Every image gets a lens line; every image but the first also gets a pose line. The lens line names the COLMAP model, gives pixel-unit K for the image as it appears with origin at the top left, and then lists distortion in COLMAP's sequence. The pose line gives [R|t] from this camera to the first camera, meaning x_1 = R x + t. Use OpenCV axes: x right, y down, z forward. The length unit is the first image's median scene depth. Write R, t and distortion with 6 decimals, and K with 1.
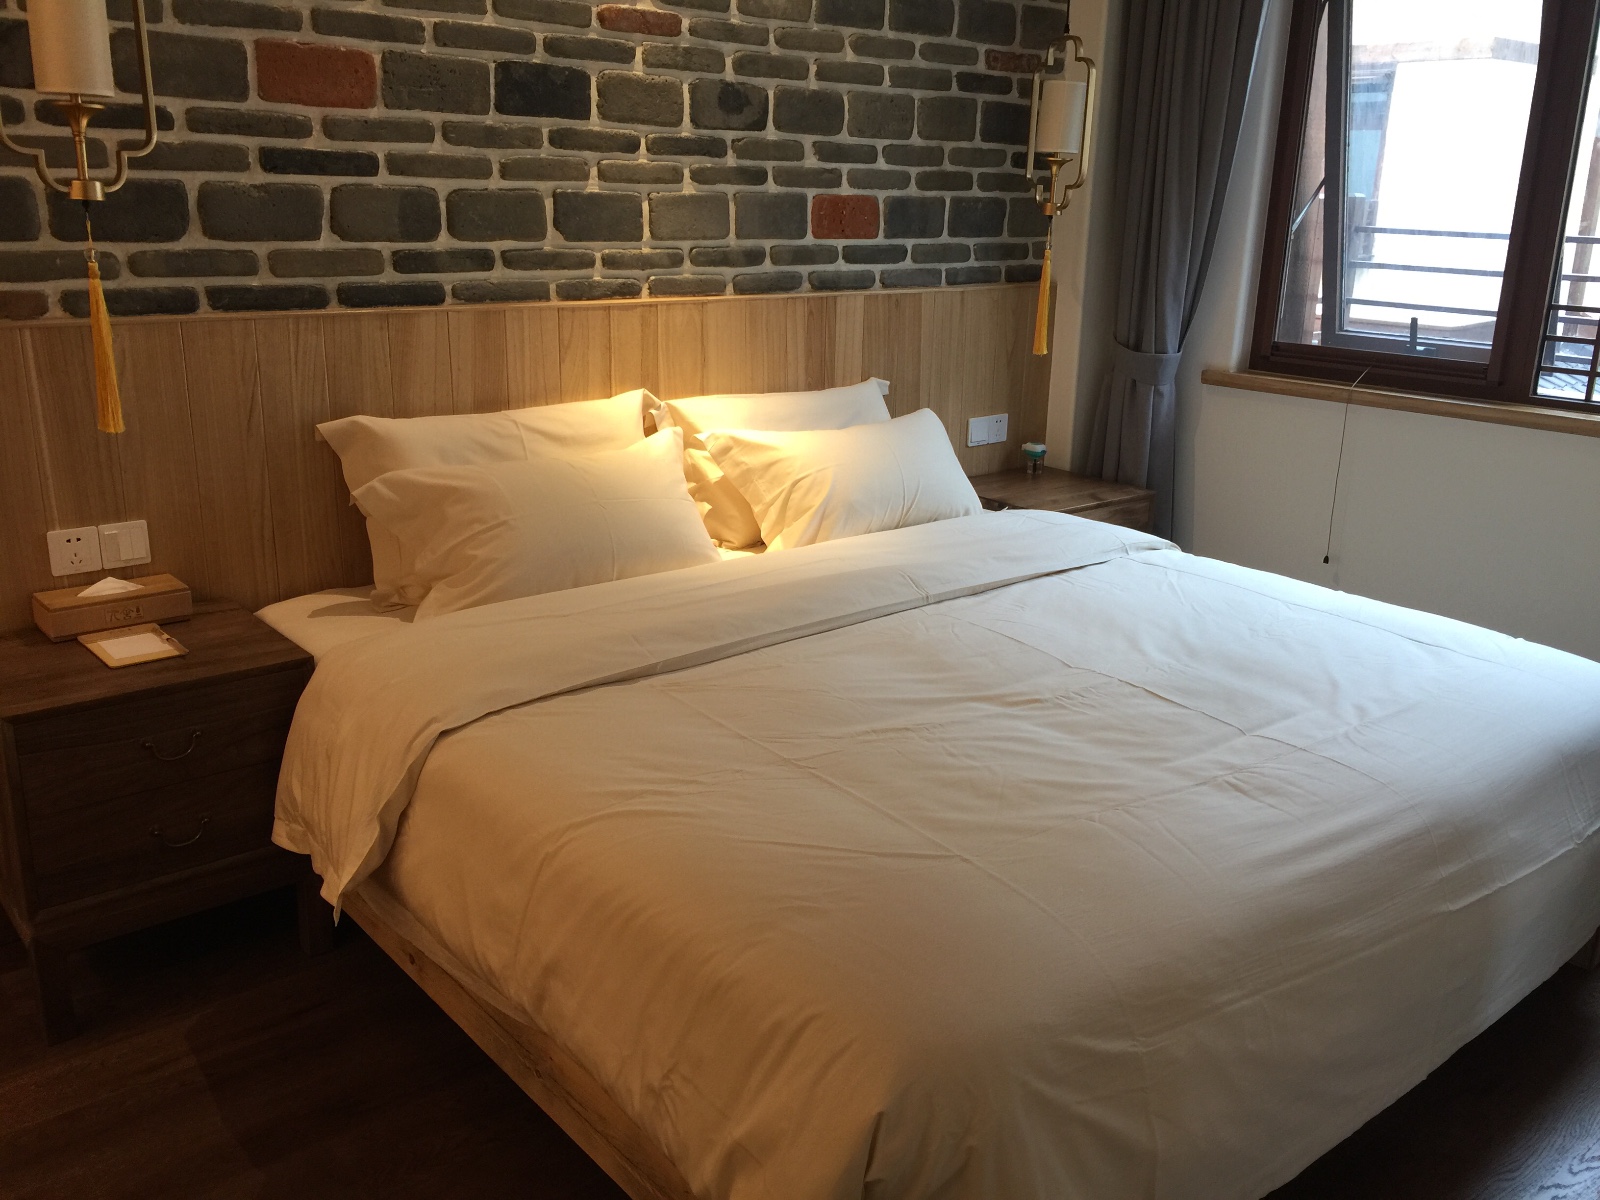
lens RADIAL K [[1373.8, 0, 810.6], [0, 1373.8, 582.3], [0, 0, 1]] dist [0.106587, -0.136387]
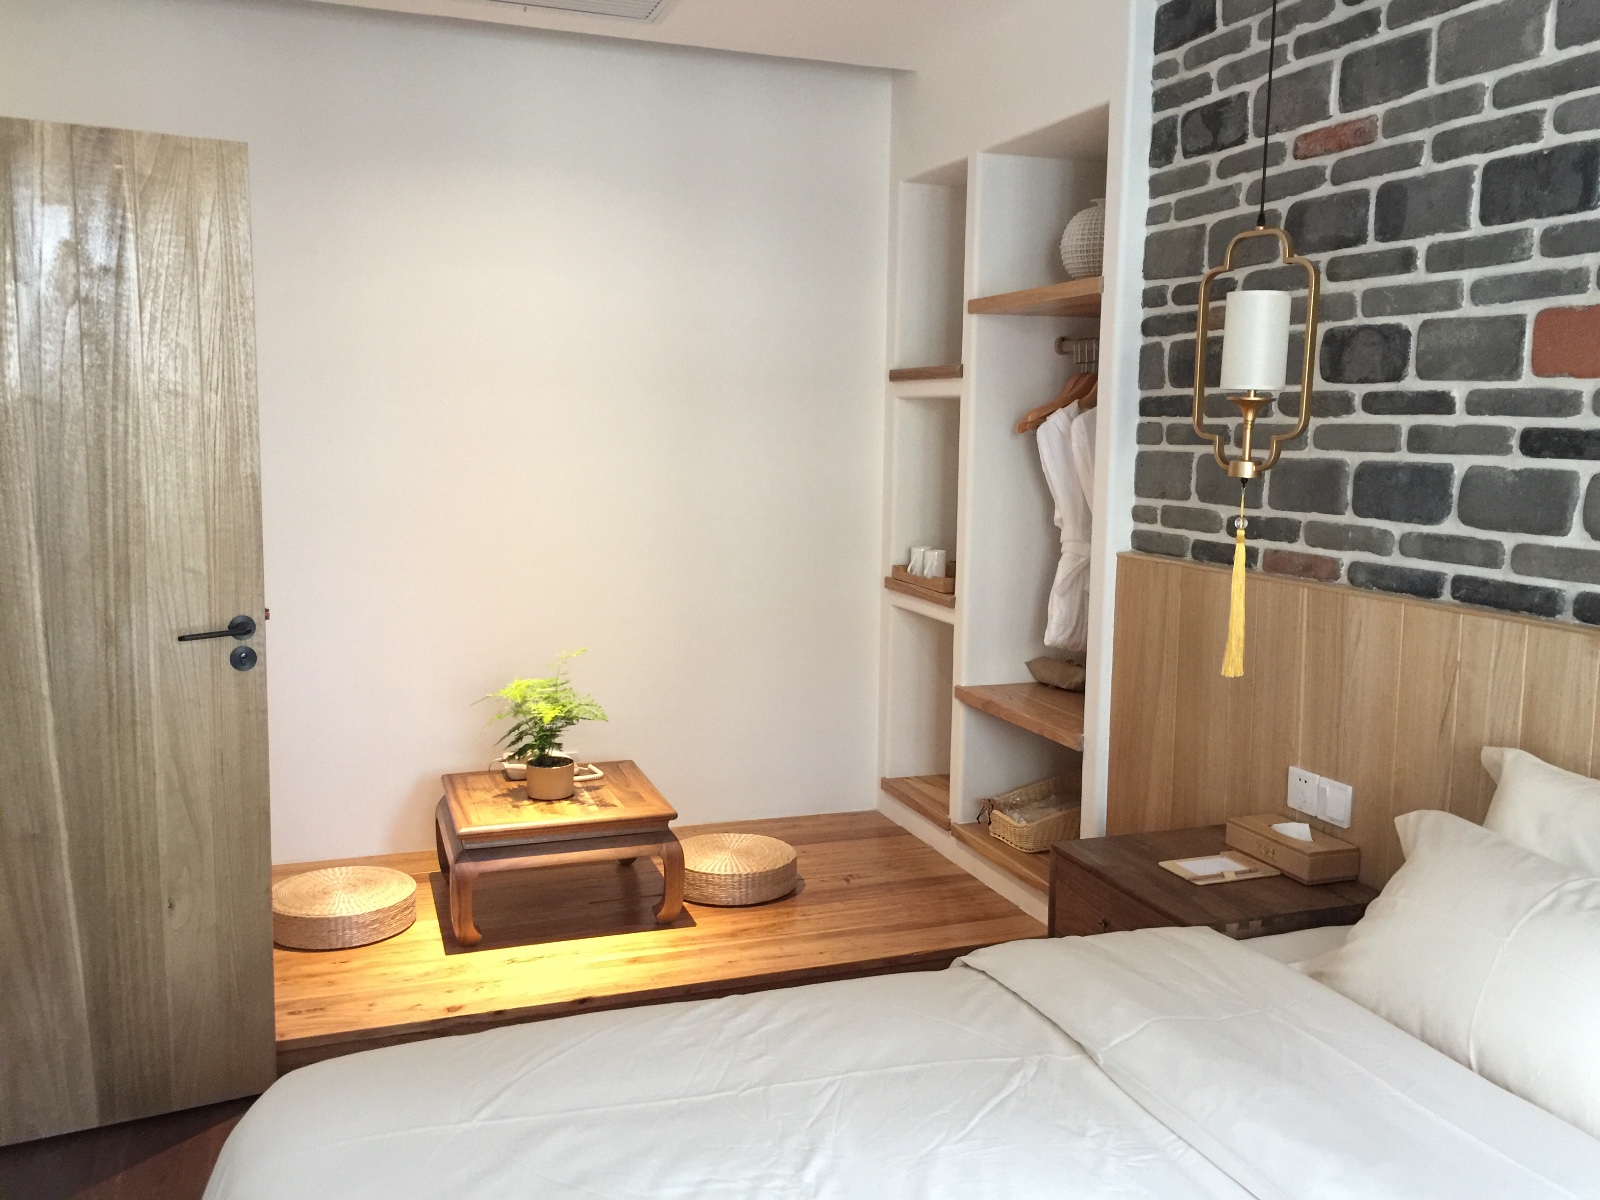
lens RADIAL K [[1373.8, 0, 810.6], [0, 1373.8, 582.3], [0, 0, 1]] dist [0.106587, -0.136387]
pose [[-0.350139, 0.076310, -0.933584, 0.585050], [-0.287475, 0.939823, 0.184637, -0.256406], [0.891494, 0.333031, -0.307132, 0.911514]]
